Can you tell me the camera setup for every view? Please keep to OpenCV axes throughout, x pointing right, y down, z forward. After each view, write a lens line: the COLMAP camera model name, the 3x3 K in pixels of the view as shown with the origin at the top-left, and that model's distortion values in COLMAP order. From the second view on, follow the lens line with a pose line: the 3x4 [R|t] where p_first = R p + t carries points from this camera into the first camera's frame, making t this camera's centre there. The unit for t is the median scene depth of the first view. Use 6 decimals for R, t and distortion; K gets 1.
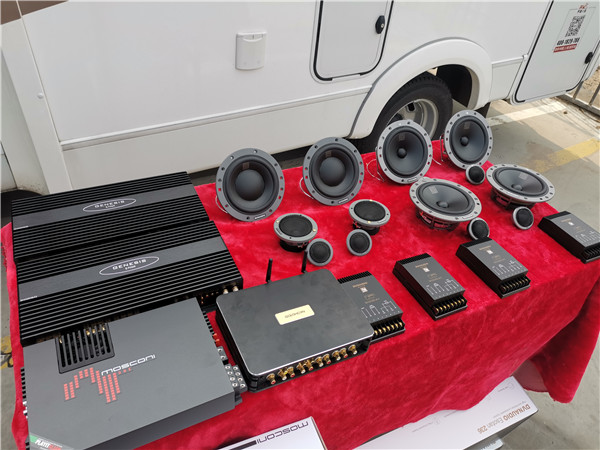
lens RADIAL K [[462.2, 0, 300.0], [0, 462.2, 225.0], [0, 0, 1]] dist [0.000416, -0.001408]
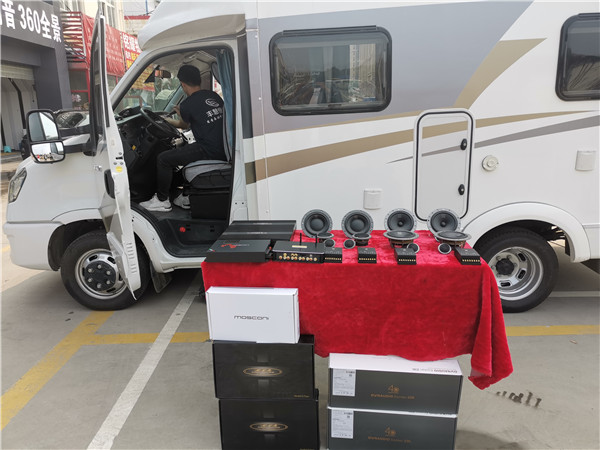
lens RADIAL K [[462.2, 0, 300.0], [0, 462.2, 225.0], [0, 0, 1]] dist [0.000416, -0.001408]
pose [[0.852690, 0.016412, -0.522160, 0.538467], [-0.250850, 0.889605, -0.381678, 0.429672], [0.458251, 0.456437, 0.762674, -0.424261]]
